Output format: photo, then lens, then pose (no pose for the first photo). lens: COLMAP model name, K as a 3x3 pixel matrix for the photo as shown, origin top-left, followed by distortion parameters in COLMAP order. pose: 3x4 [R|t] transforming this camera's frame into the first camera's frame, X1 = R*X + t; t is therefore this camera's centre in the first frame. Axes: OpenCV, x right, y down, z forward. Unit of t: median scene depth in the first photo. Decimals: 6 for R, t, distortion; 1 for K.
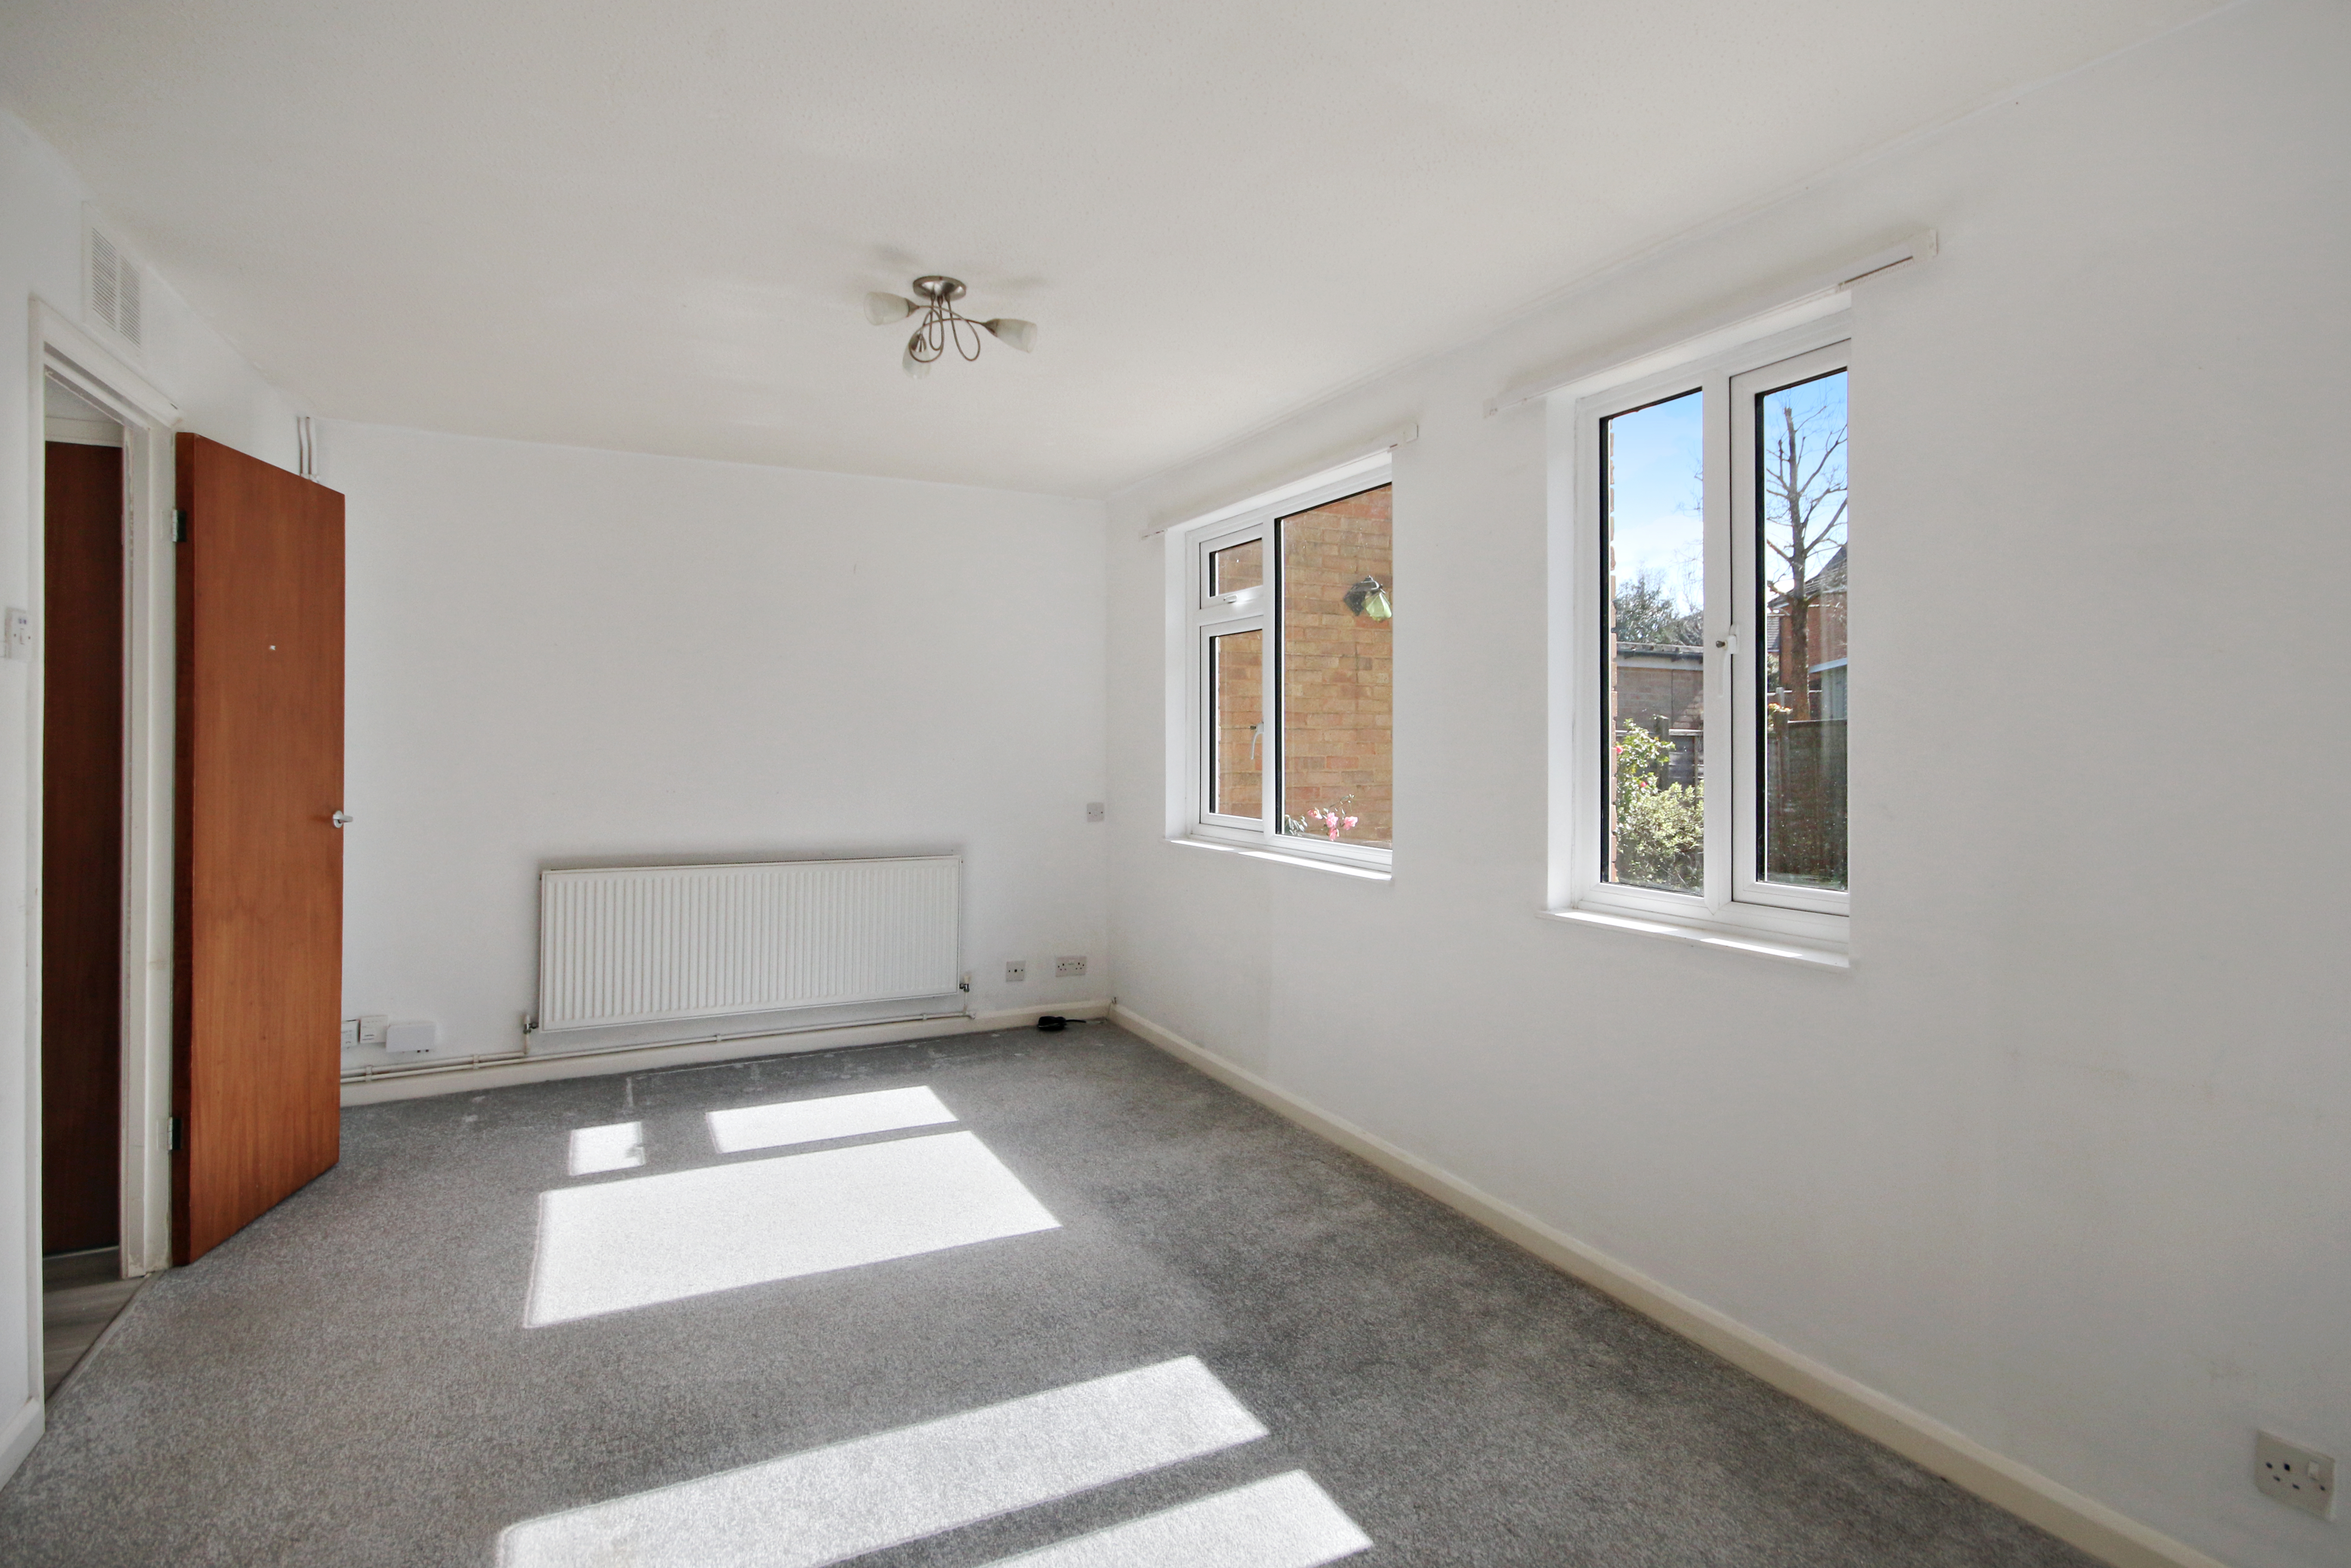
lens RADIAL K [[1173.1, 0, 1173.4], [0, 1173.1, 716.0], [0, 0, 1]] dist [0.002290, 0.000470]
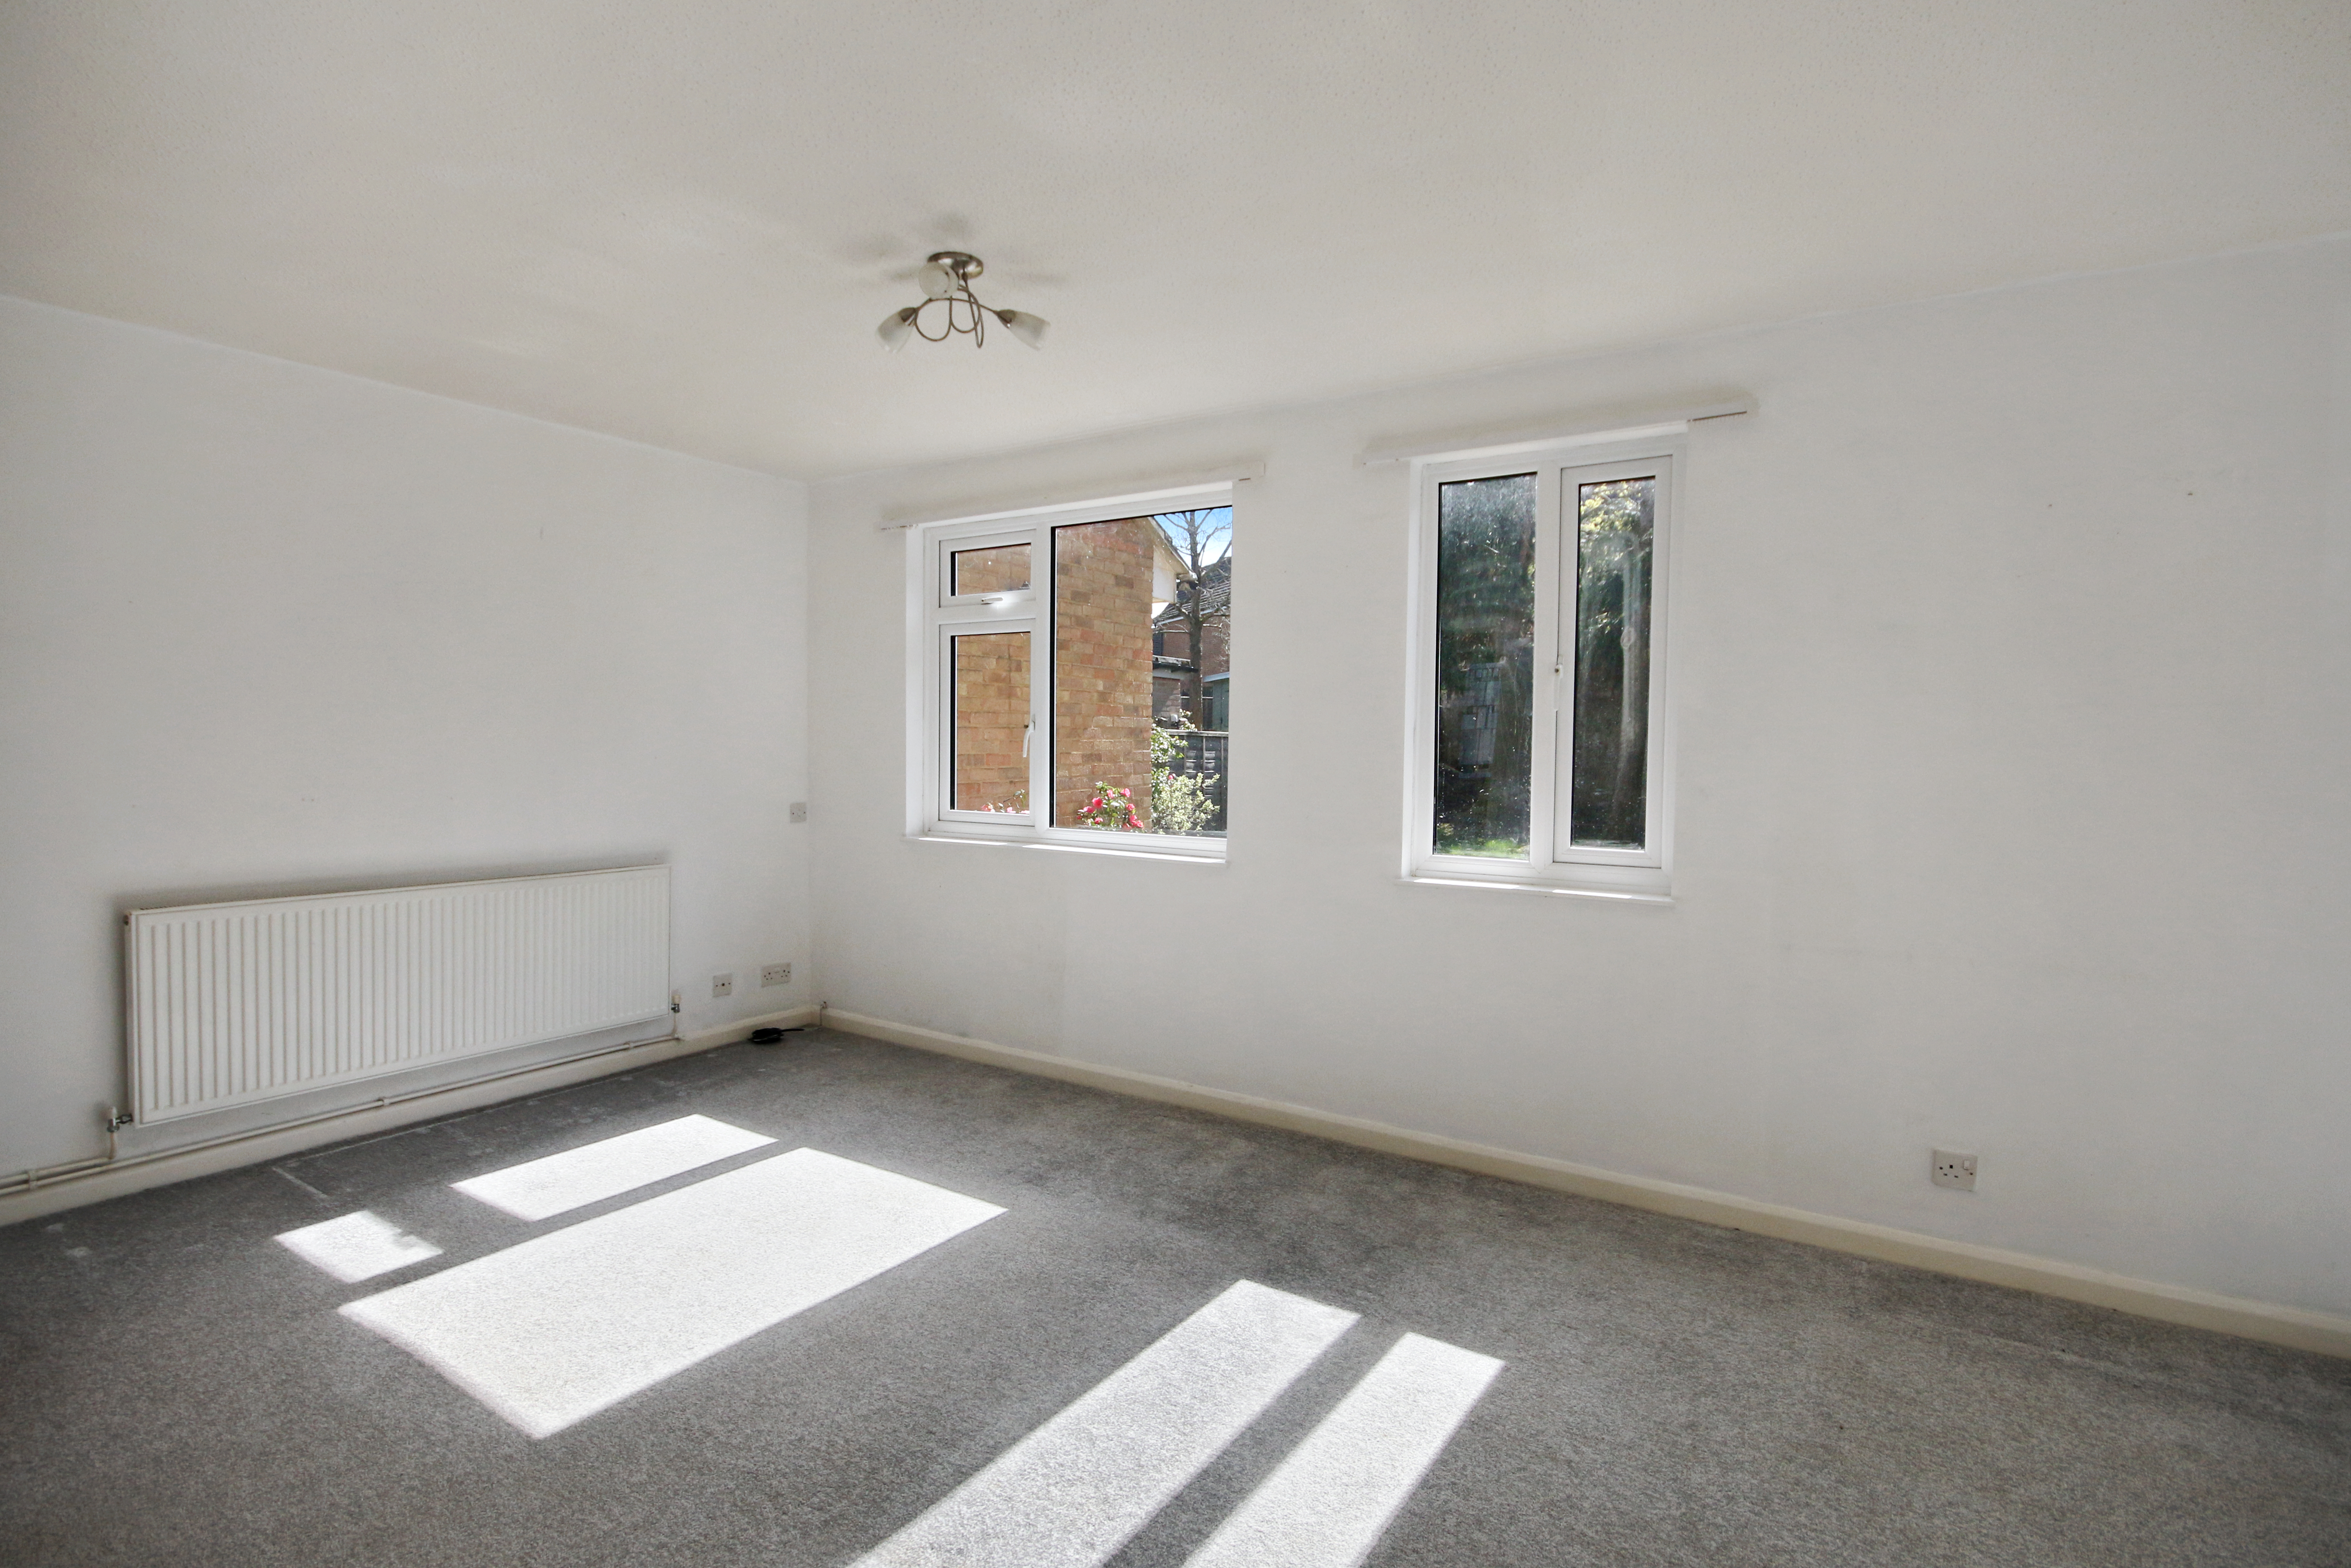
lens RADIAL K [[1146.2, 0, 1179.7], [0, 1146.2, 771.8], [0, 0, 1]] dist [0.001770, 0.000438]
pose [[0.862712, -0.008550, 0.505623, -0.334718], [-0.017555, 0.998748, 0.046840, -0.000051], [-0.505390, -0.049286, 0.861482, 0.052279]]
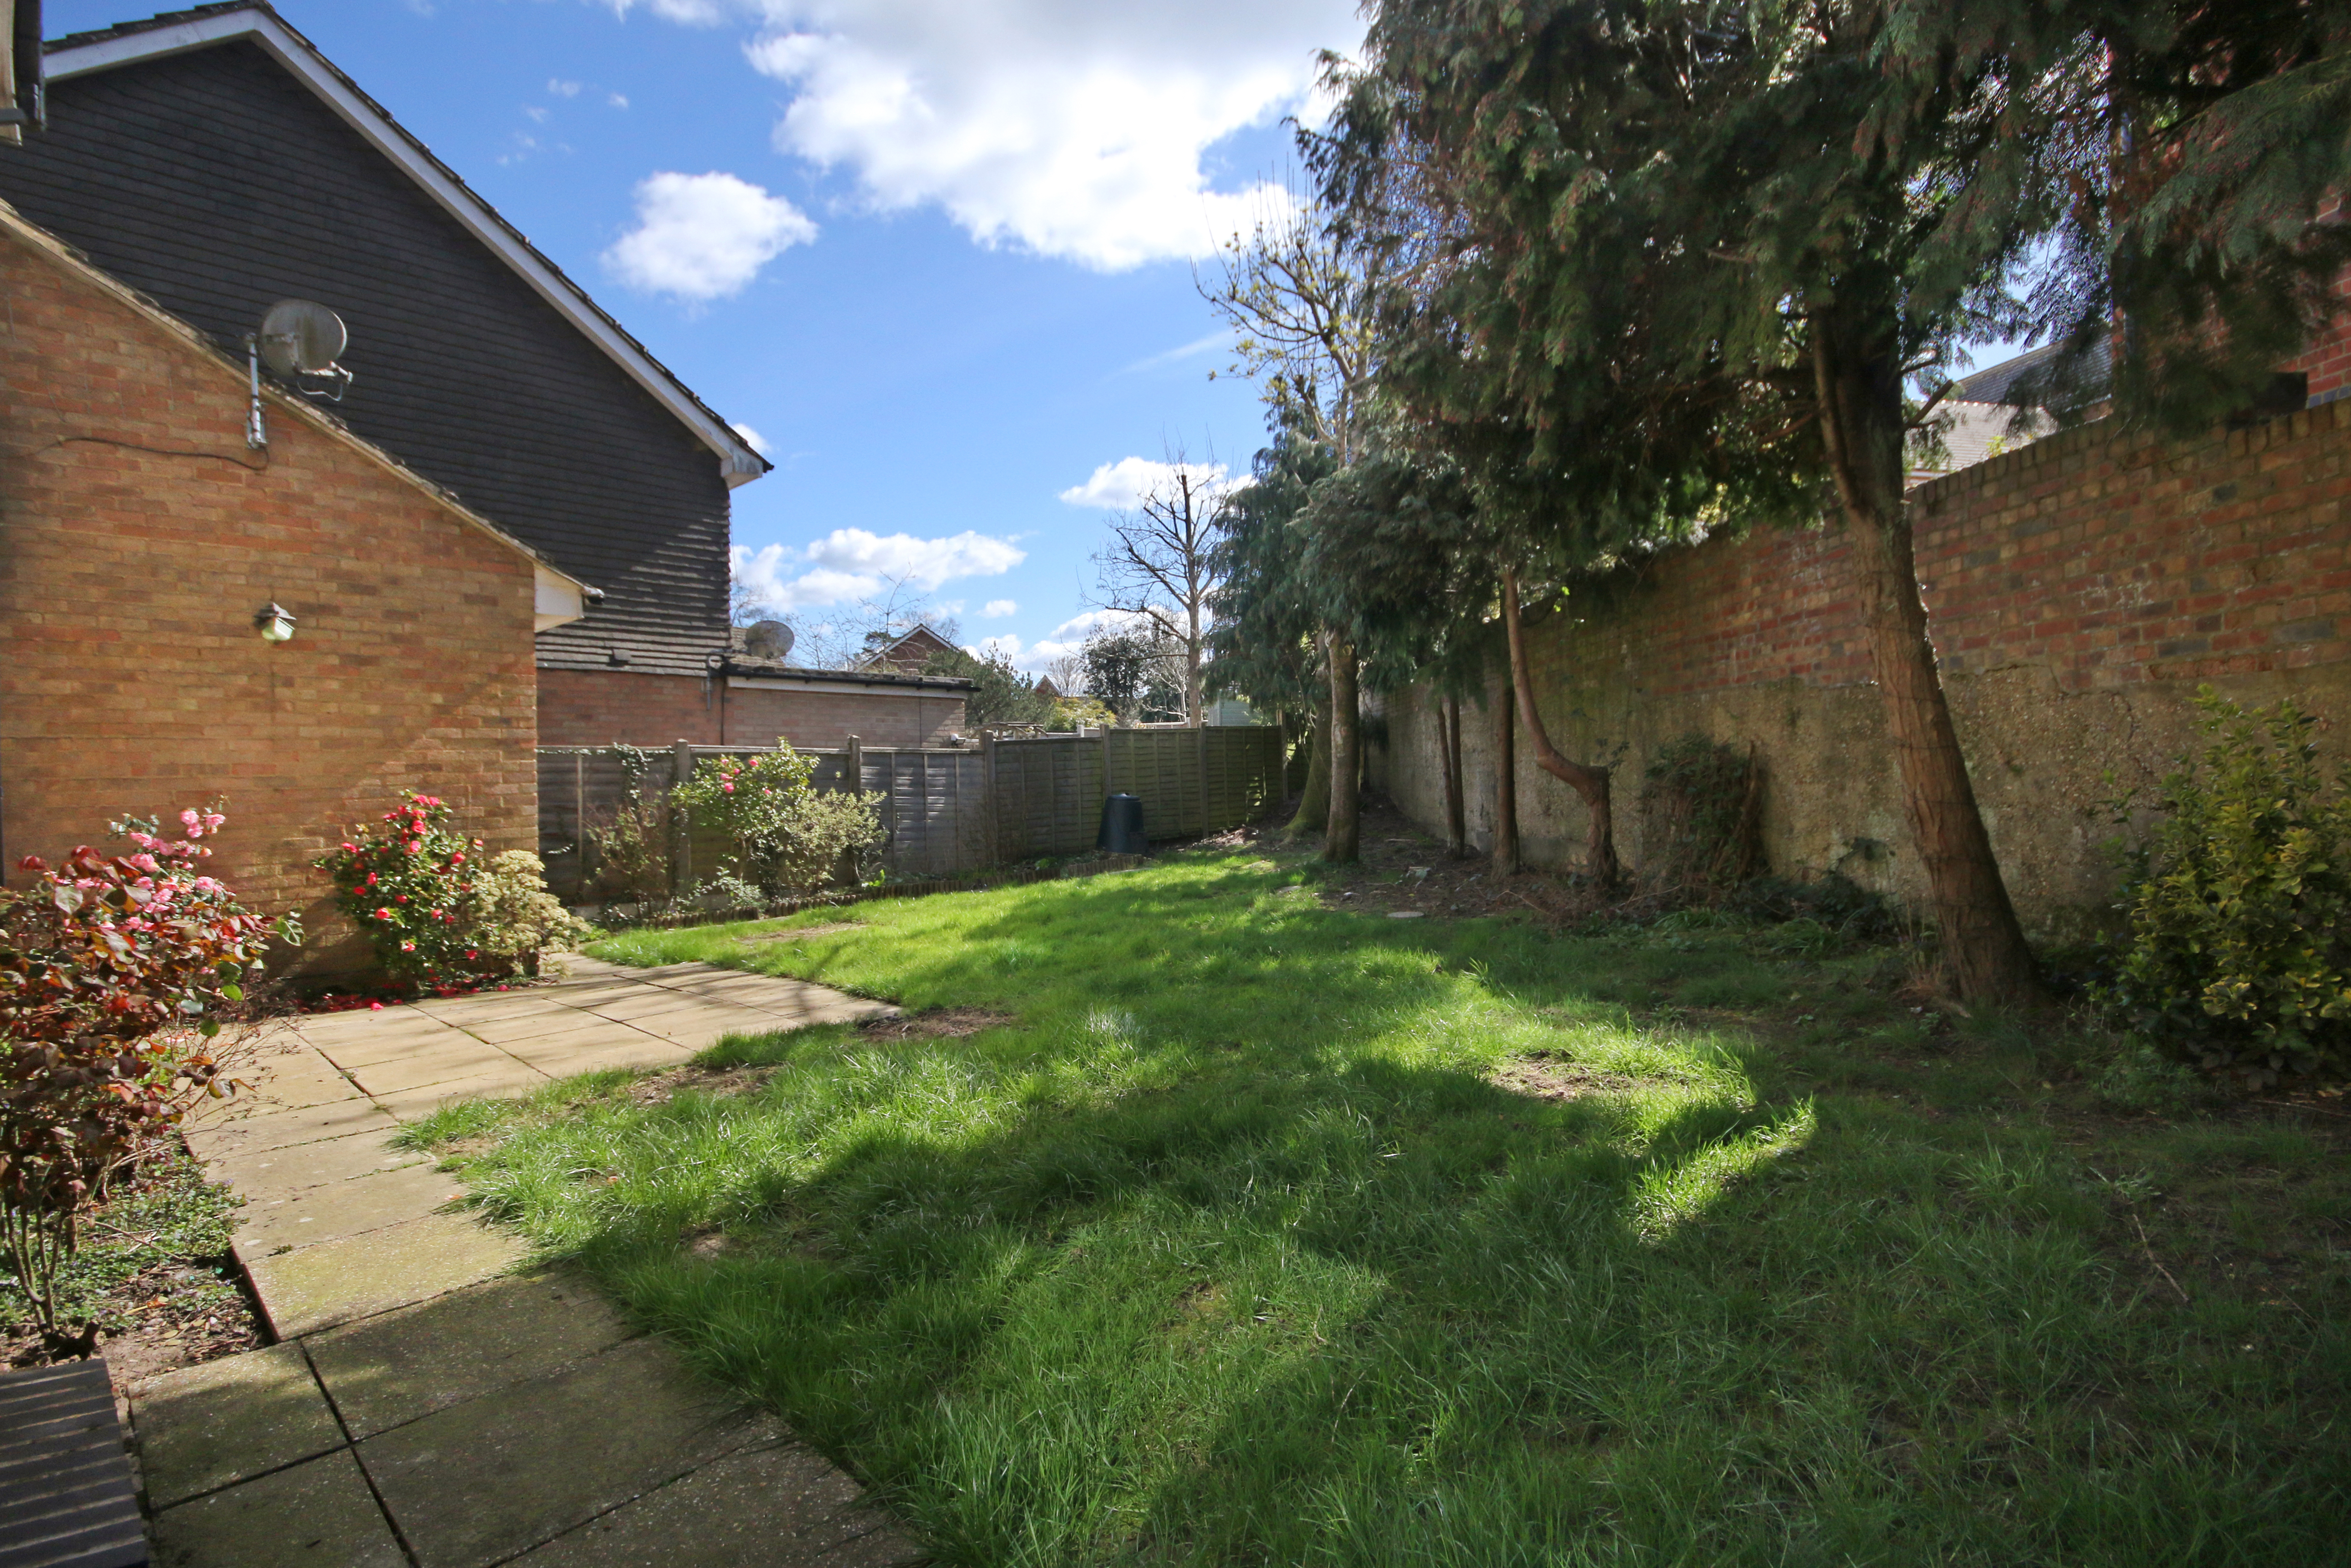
lens RADIAL K [[1146.0, 0, 1179.7], [0, 1146.0, 771.8], [0, 0, 1]] dist [0.001770, 0.000438]
pose [[0.954802, -0.015848, 0.296821, 0.955646], [0.010703, 0.999763, 0.018951, 0.044518], [-0.297051, -0.014918, 0.954745, -0.453326]]
